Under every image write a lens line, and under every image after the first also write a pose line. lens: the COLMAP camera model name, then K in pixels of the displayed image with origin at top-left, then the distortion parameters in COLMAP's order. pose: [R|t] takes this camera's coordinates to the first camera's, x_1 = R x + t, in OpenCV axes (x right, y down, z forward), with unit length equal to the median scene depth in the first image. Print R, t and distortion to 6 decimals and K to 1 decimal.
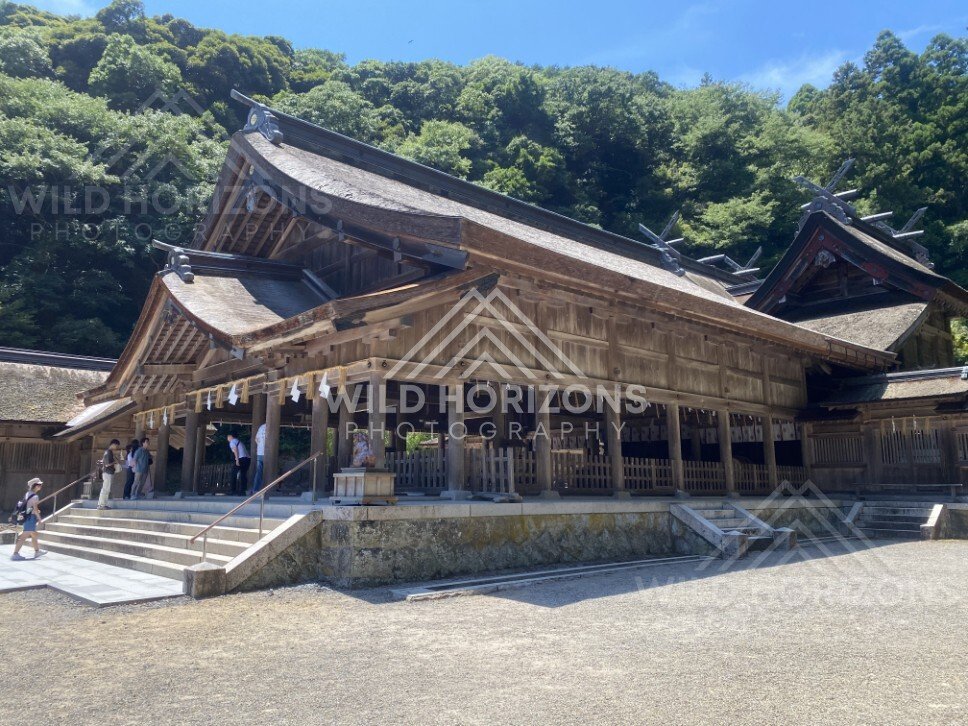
lens RADIAL K [[741.3, 0, 484.0], [0, 741.3, 363.0], [0, 0, 1]] dist [0.029643, -0.002407]
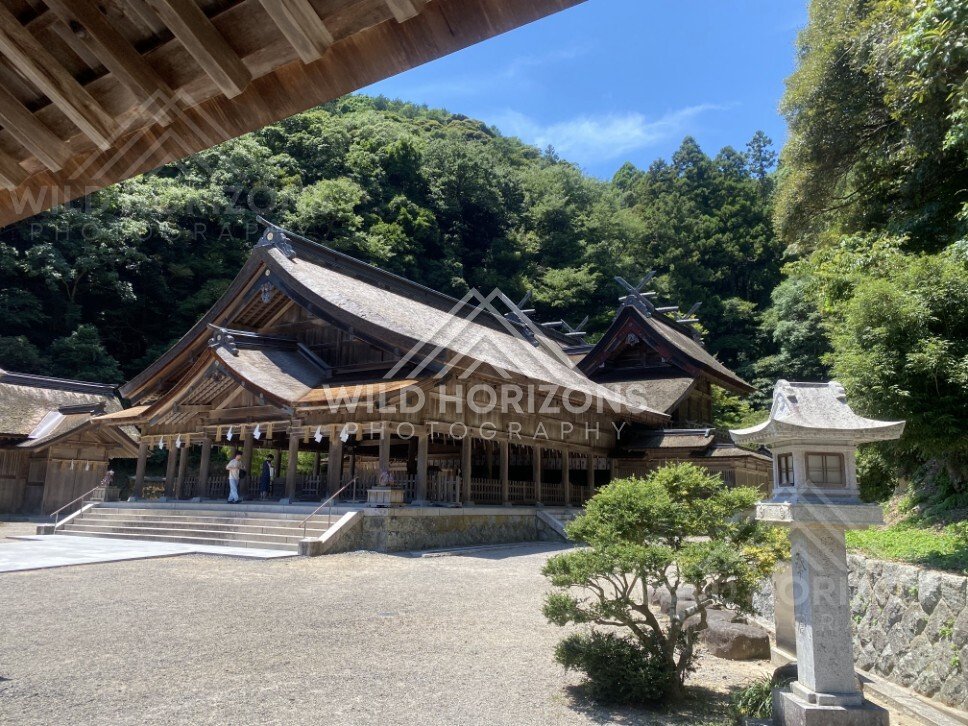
lens RADIAL K [[729.7, 0, 484.0], [0, 729.7, 363.0], [0, 0, 1]] dist [0.197843, -0.246183]
pose [[0.970386, 0.066762, 0.232152, -0.078709], [-0.064333, 0.997766, -0.018027, -0.029957], [-0.232837, 0.002558, 0.972512, -0.168172]]
